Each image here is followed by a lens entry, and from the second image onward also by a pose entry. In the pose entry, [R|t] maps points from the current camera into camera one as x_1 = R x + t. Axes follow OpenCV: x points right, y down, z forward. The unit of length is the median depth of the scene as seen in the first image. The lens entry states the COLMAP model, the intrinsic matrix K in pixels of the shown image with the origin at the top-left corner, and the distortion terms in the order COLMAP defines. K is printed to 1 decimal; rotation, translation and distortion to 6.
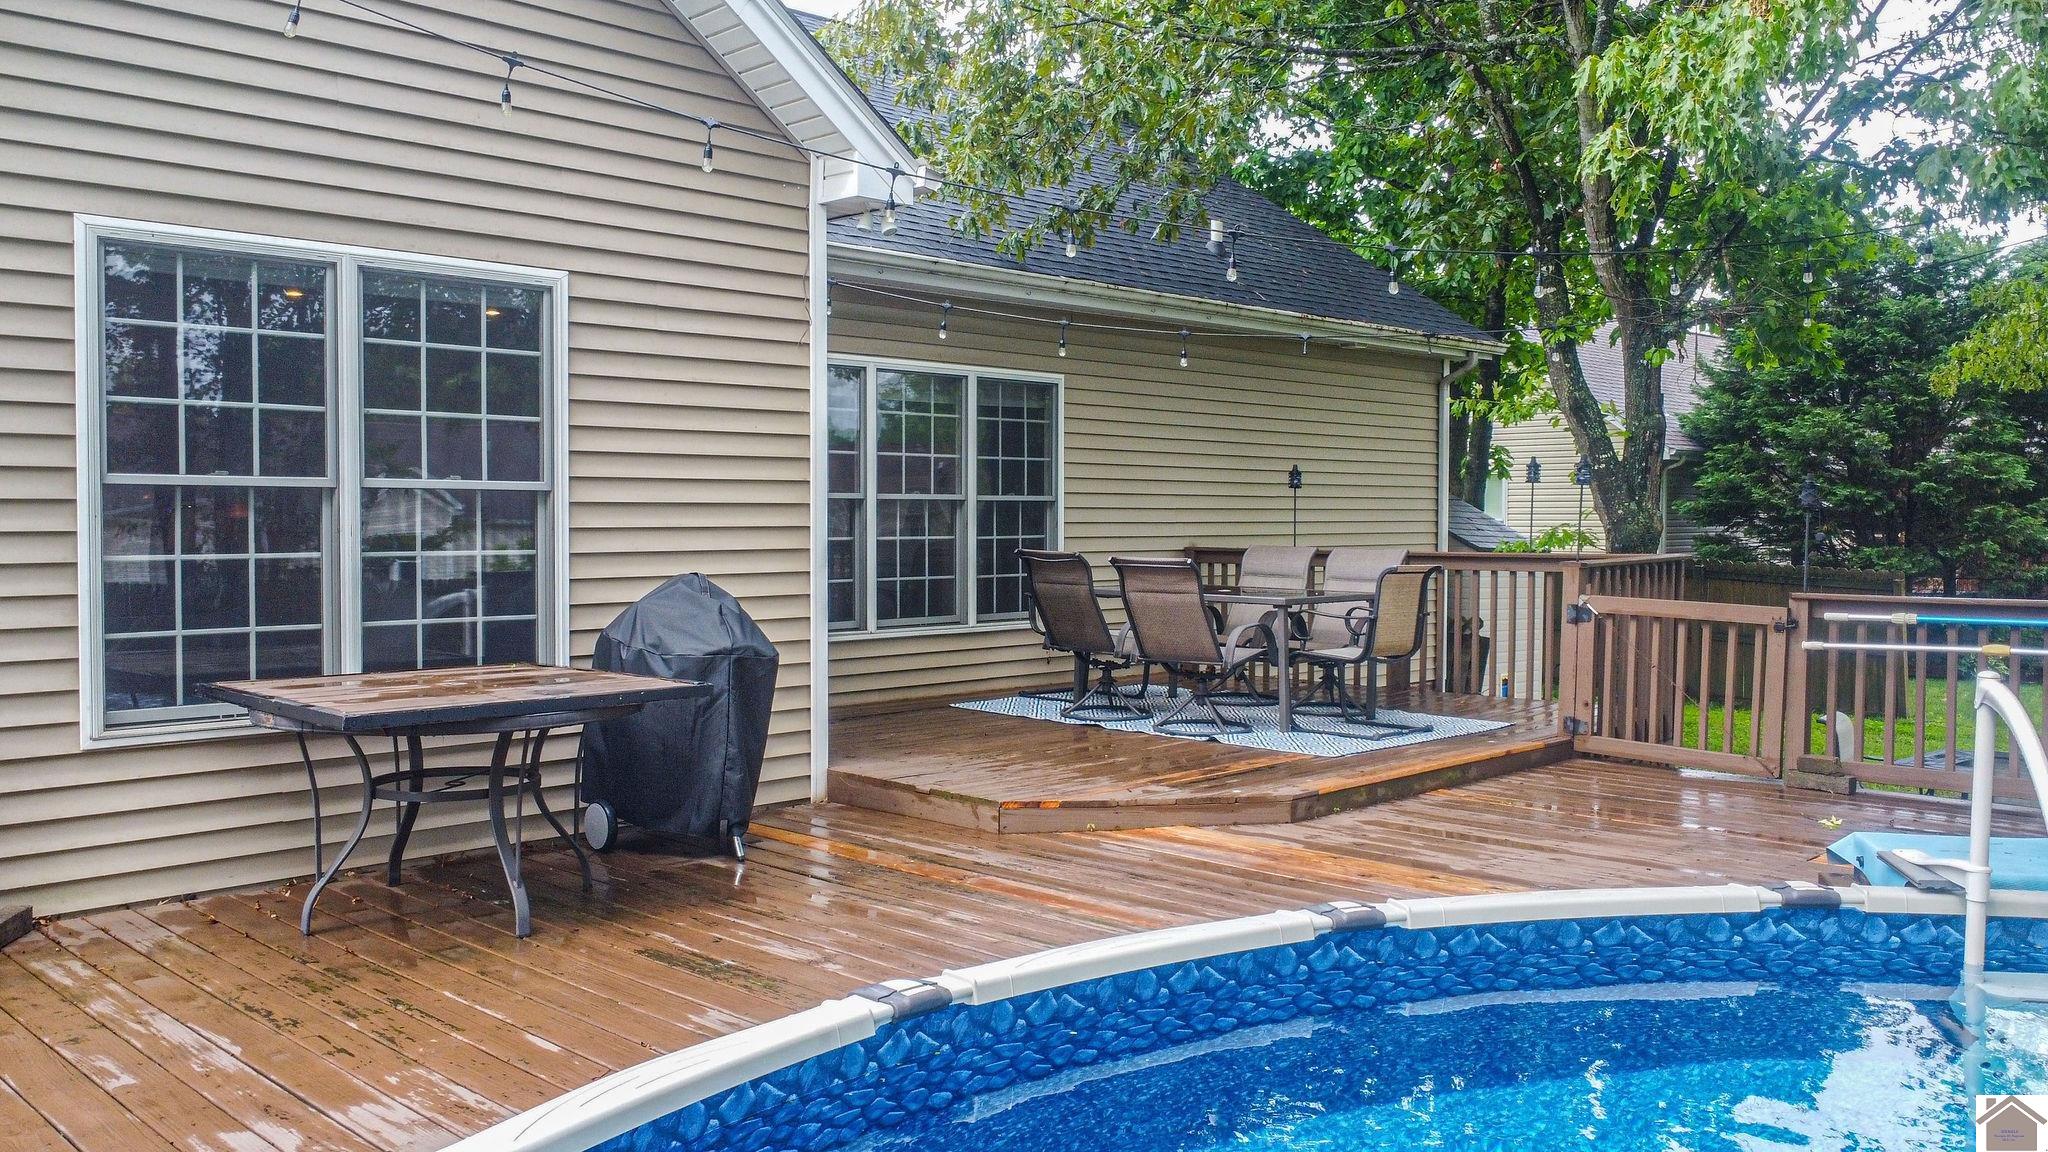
lens RADIAL K [[1616.2, 0, 1024.0], [0, 1616.2, 576.0], [0, 0, 1]] dist [-0.010611, -0.003773]
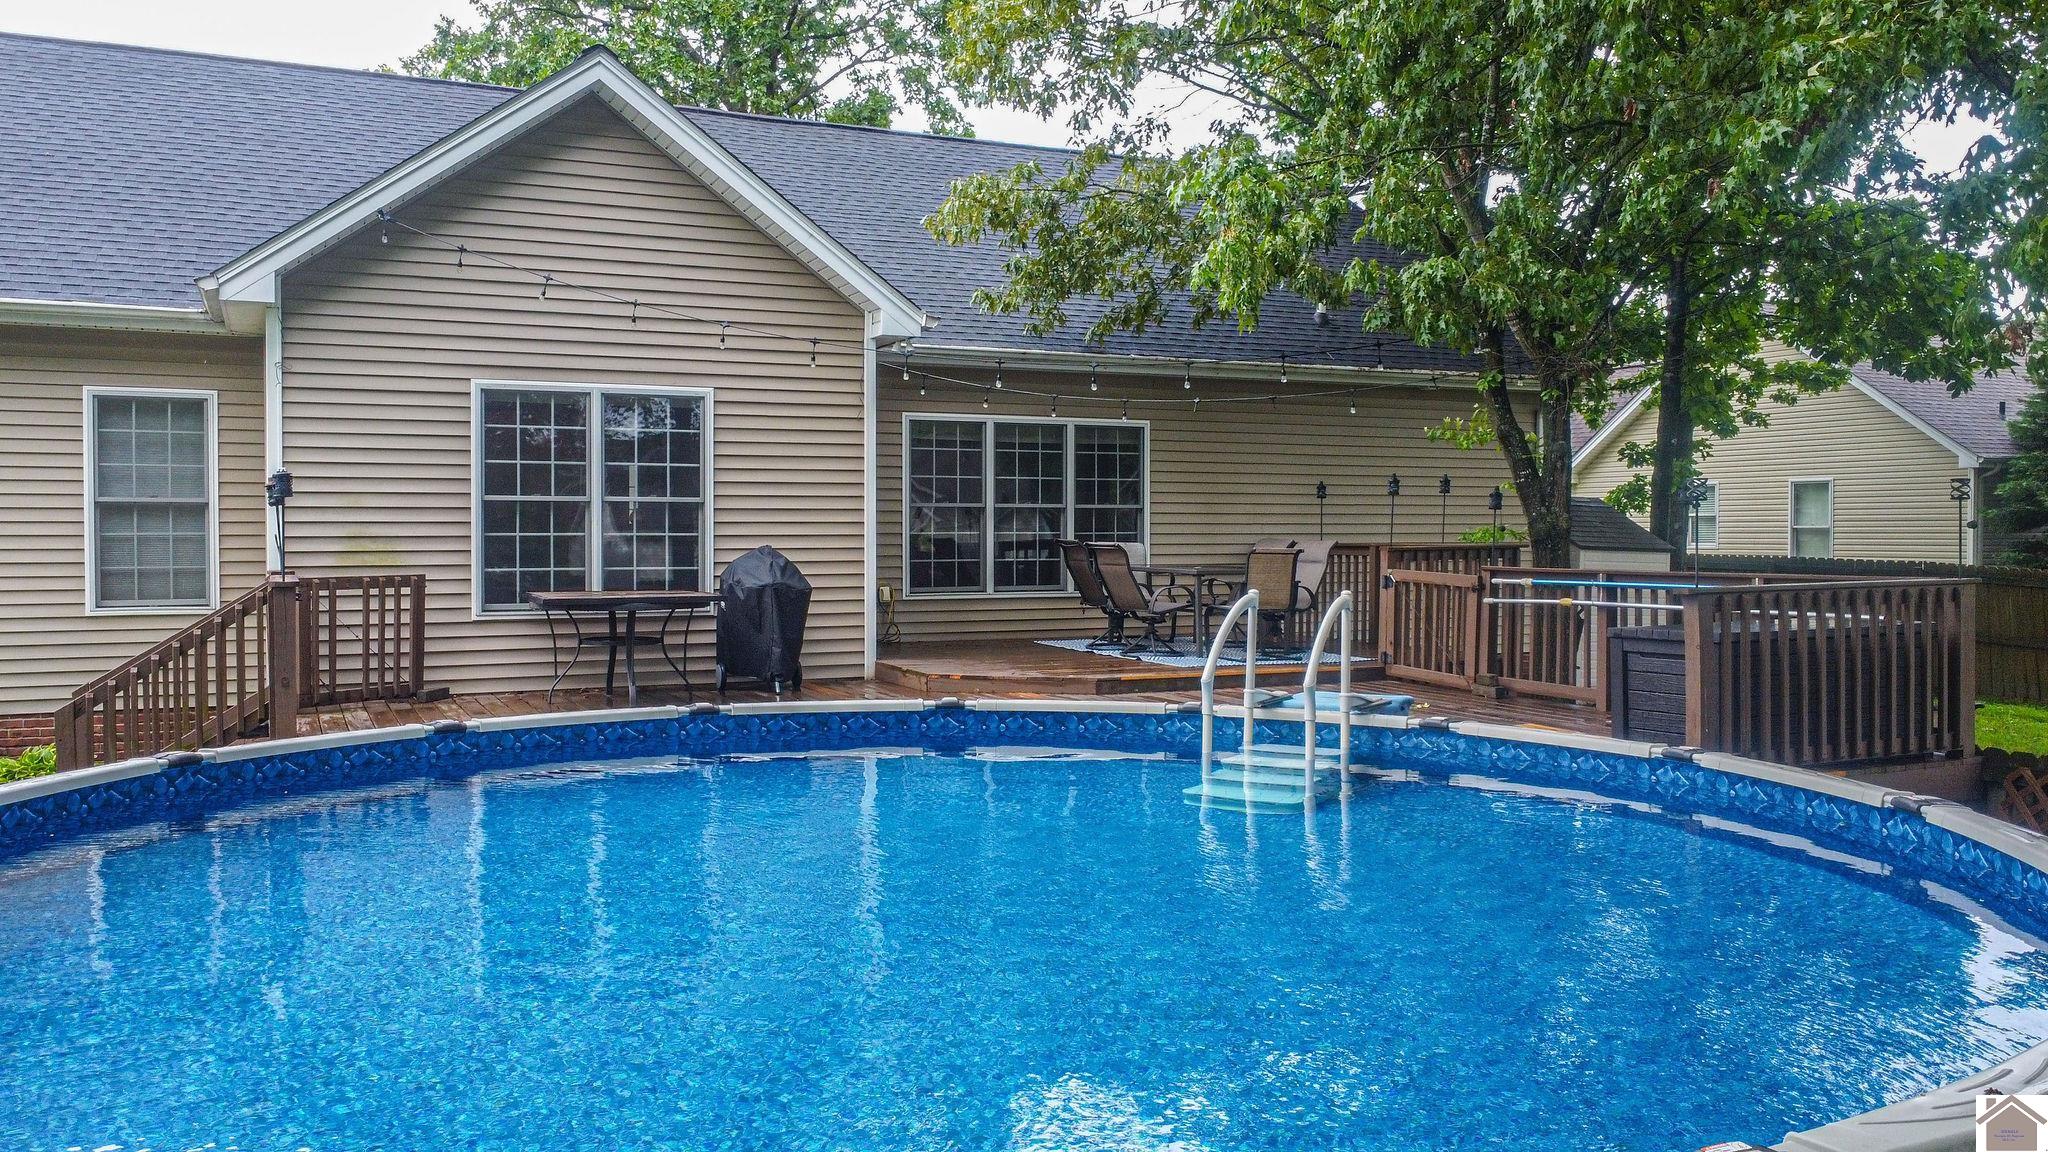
lens RADIAL K [[1577.8, 0, 1024.0], [0, 1577.8, 576.0], [0, 0, 1]] dist [-0.011015, -0.003017]
pose [[0.939066, 0.009496, -0.343604, 0.638215], [-0.011976, 0.999915, -0.005095, 0.035888], [0.343527, 0.008900, 0.939101, -0.567663]]
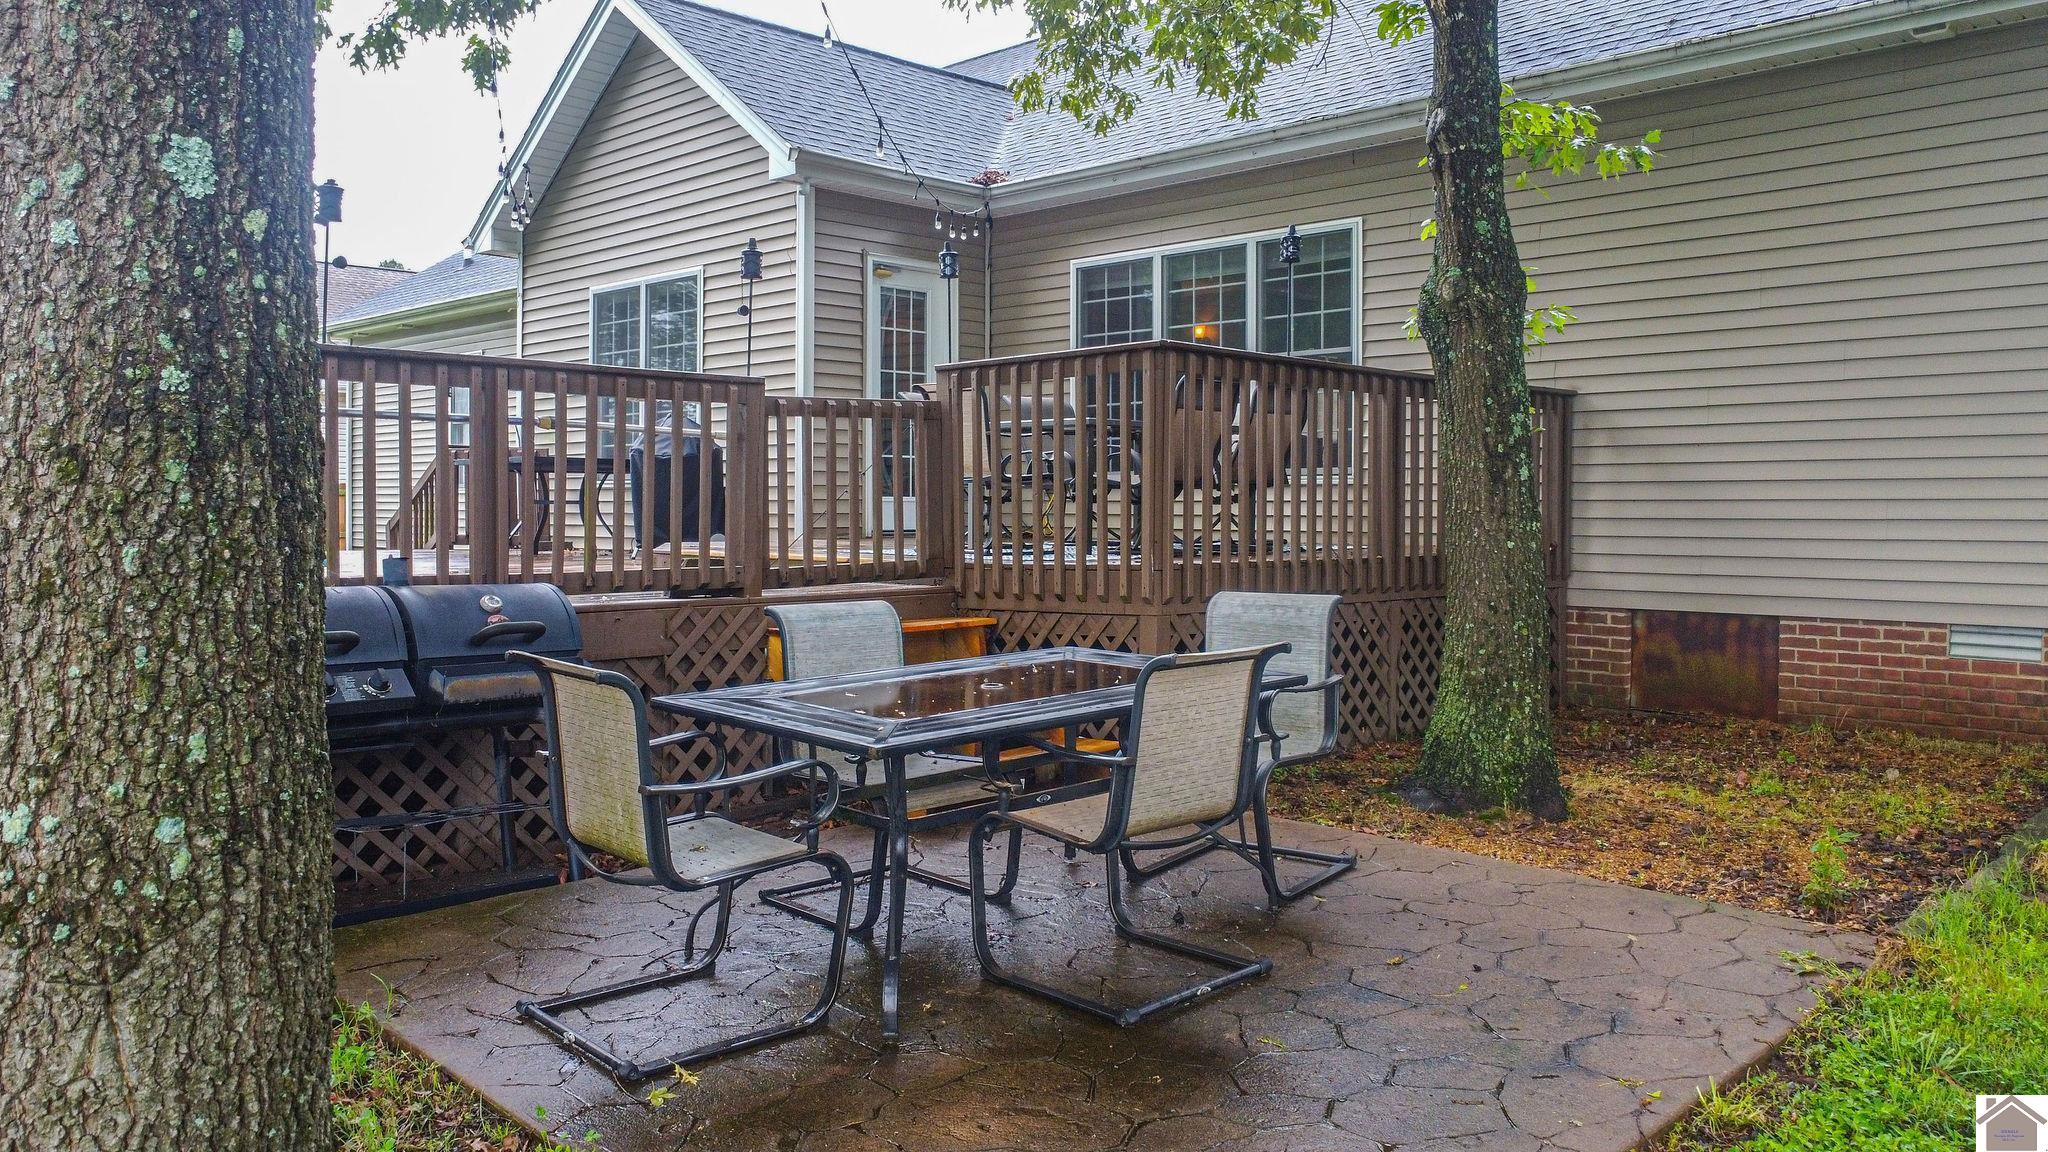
lens RADIAL K [[1577.8, 0, 1024.0], [0, 1577.8, 576.0], [0, 0, 1]] dist [-0.011015, -0.003017]
pose [[-0.010734, 0.057273, -0.998301, 1.525657], [-0.033616, 0.997773, 0.057604, 0.062831], [0.999377, 0.034177, -0.008785, 1.286224]]
